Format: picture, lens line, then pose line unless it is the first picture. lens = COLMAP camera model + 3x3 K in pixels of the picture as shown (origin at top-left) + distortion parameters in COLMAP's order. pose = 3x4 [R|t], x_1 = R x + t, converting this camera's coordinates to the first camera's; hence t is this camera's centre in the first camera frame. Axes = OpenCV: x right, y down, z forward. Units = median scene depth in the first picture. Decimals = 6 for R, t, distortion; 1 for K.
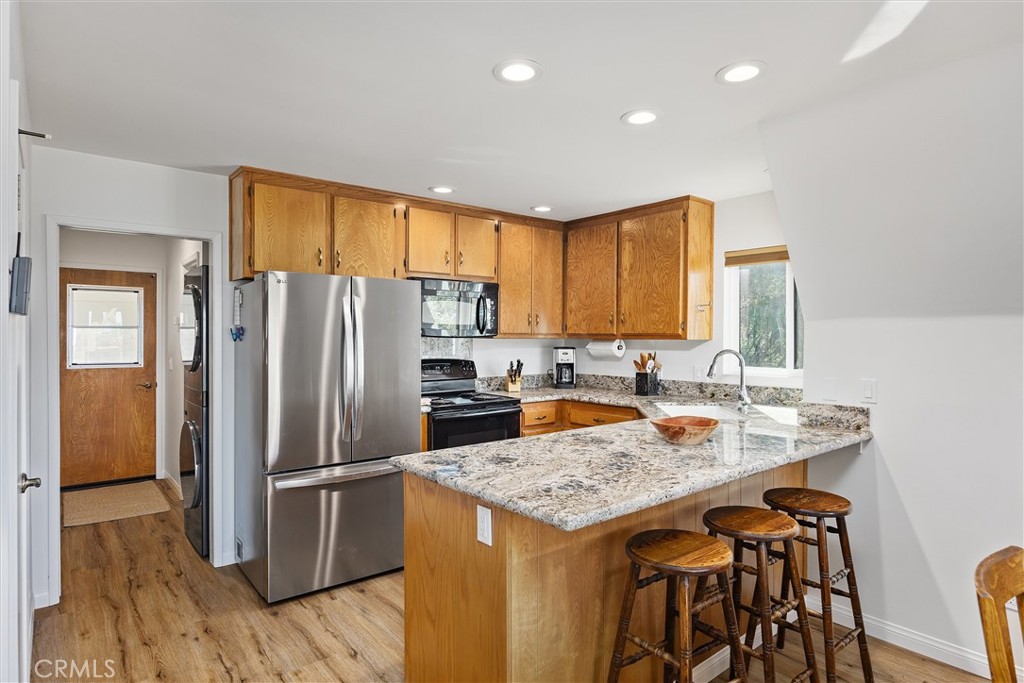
lens RADIAL K [[567.8, 0, 506.1], [0, 567.8, 345.5], [0, 0, 1]] dist [0.005362, 0.002460]
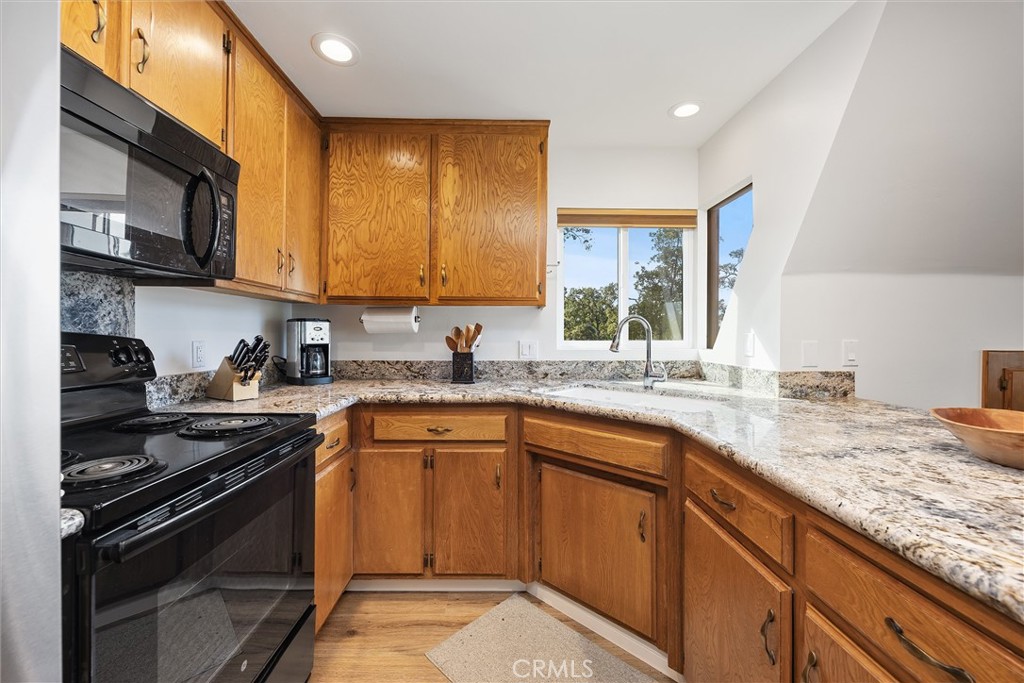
lens RADIAL K [[399.7, 0, 509.5], [0, 399.7, 336.4], [0, 0, 1]] dist [-0.005378, 0.000987]
pose [[0.611980, -0.000438, 0.790873, -0.130466], [0.010194, 0.999921, -0.007334, 0.031900], [-0.790808, 0.012550, 0.611936, 0.639058]]
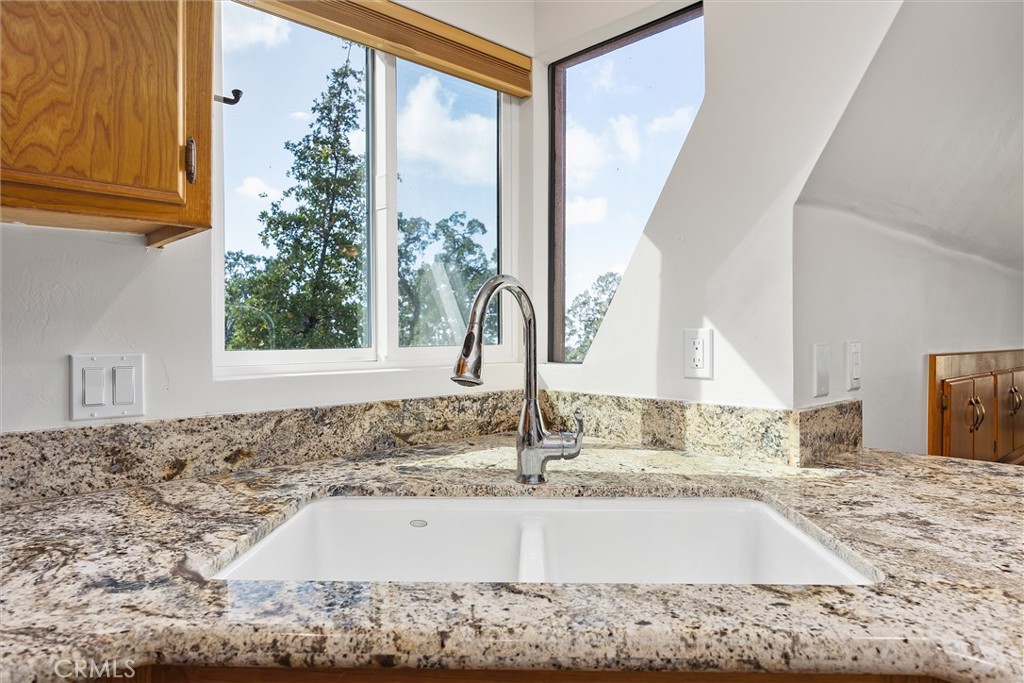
lens RADIAL K [[655.4, 0, 510.3], [0, 655.4, 336.8], [0, 0, 1]] dist [-0.009006, -0.000461]
pose [[-0.079649, -0.003686, 0.996816, 0.058746], [0.017722, 0.999830, 0.005113, 0.028839], [-0.996665, 0.018073, -0.079570, 0.823174]]
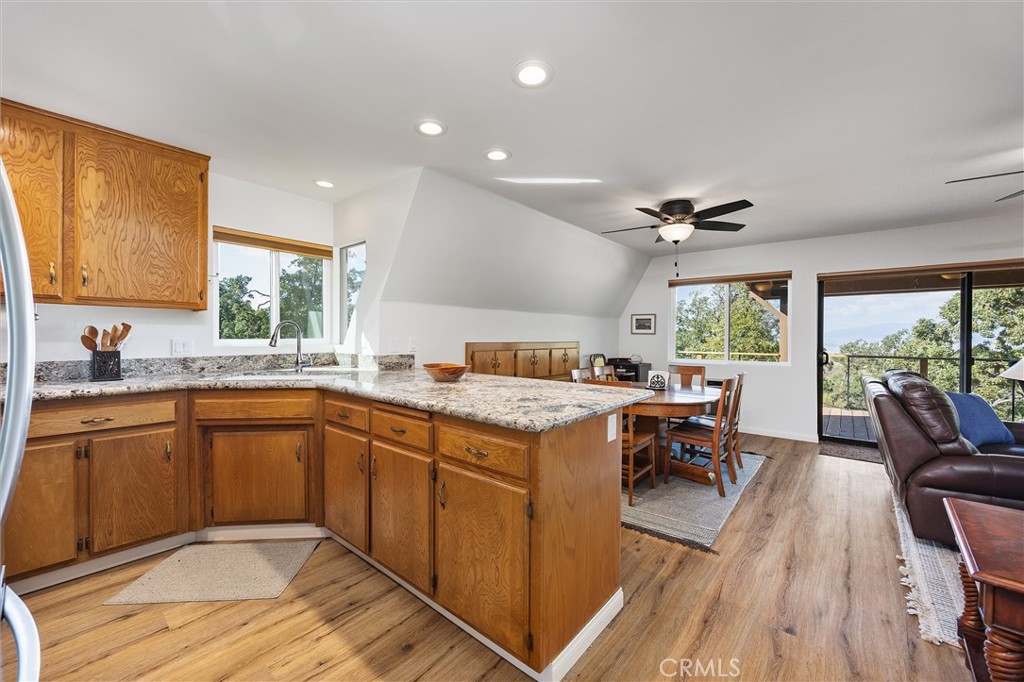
lens RADIAL K [[399.7, 0, 514.3], [0, 399.7, 341.0], [0, 0, 1]] dist [-0.005378, 0.000987]
pose [[-0.197124, -0.012307, 0.980301, -0.385906], [0.011876, 0.999818, 0.014940, 0.033477], [-0.980307, 0.014587, -0.196942, 0.574167]]
